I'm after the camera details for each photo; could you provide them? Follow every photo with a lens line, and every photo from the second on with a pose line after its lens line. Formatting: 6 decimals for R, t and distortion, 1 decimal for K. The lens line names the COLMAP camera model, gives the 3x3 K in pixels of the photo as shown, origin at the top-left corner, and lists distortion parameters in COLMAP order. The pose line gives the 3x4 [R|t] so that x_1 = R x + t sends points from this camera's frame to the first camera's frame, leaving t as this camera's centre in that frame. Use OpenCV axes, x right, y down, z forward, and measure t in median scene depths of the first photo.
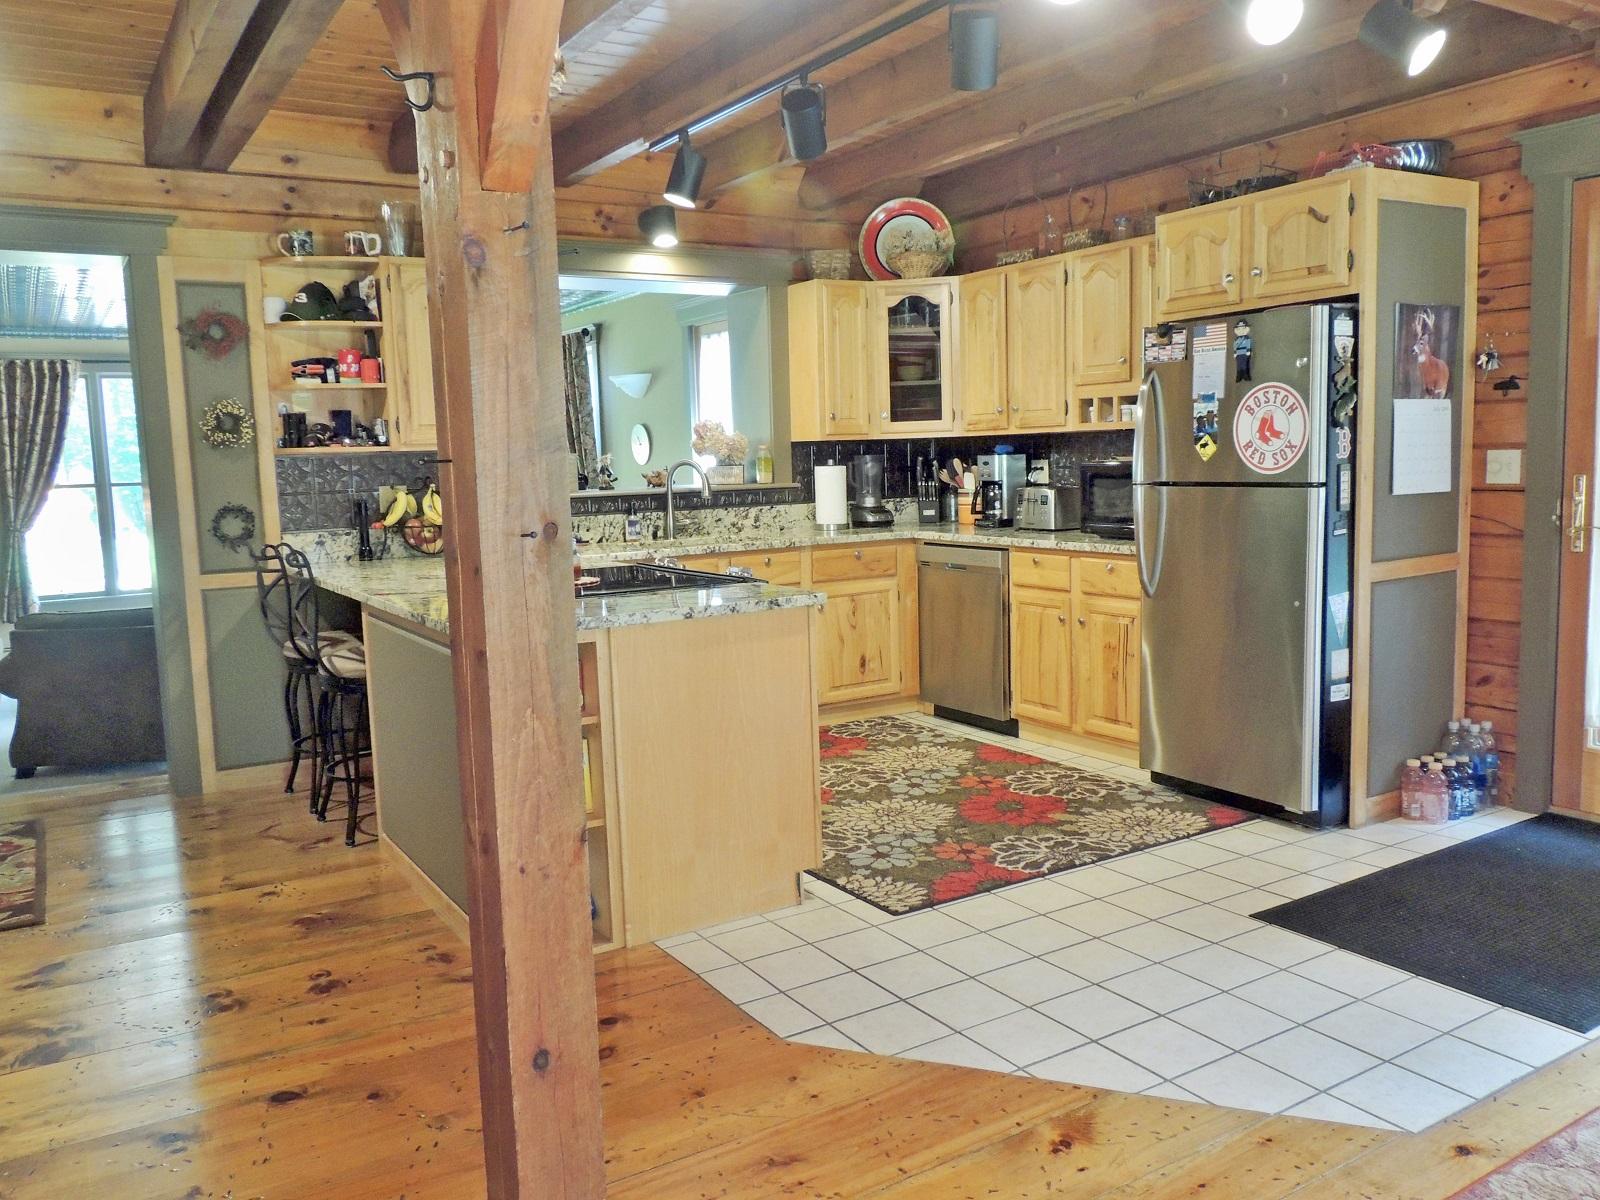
lens RADIAL K [[1263.6, 0, 803.0], [0, 1263.6, 598.6], [0, 0, 1]] dist [-0.017439, -0.006399]
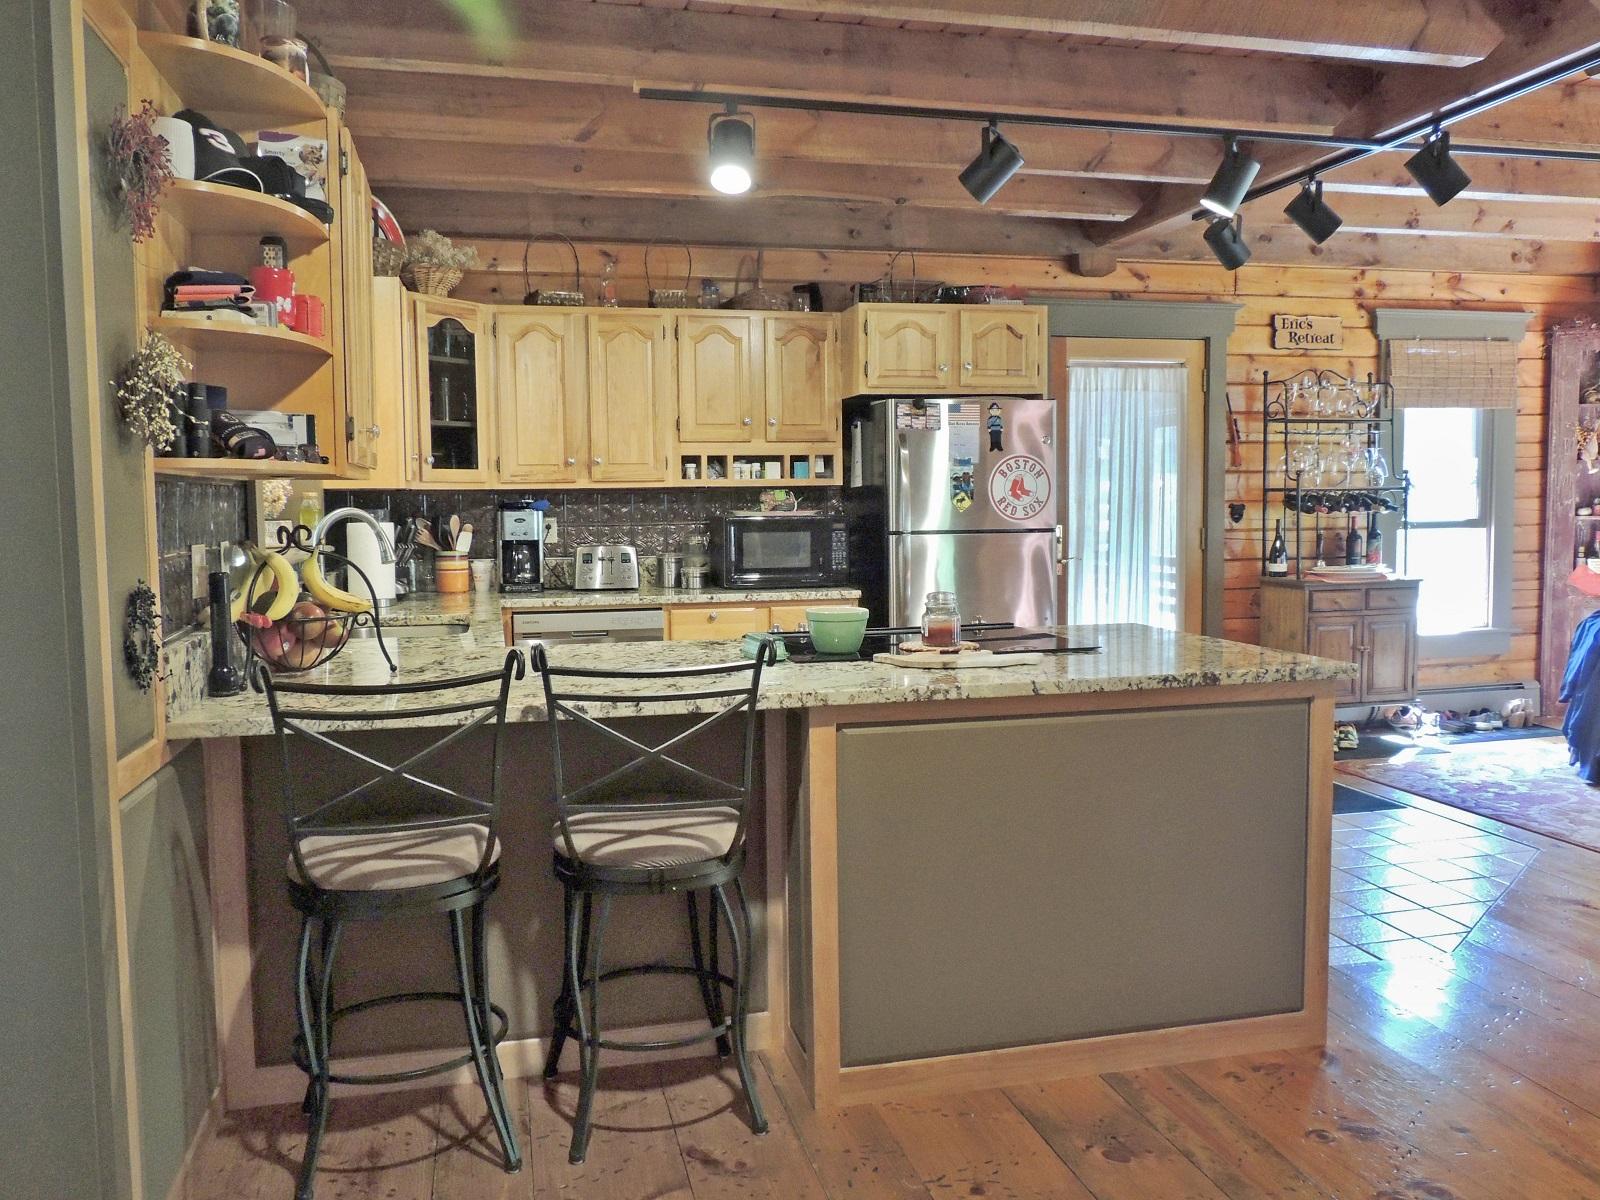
lens RADIAL K [[1263.6, 0, 805.2], [0, 1263.6, 598.8], [0, 0, 1]] dist [-0.017439, -0.006399]
pose [[0.309854, -0.047620, 0.949591, -0.907904], [0.112578, 0.993557, 0.013091, -0.059531], [-0.944096, 0.102847, 0.313218, 0.770016]]
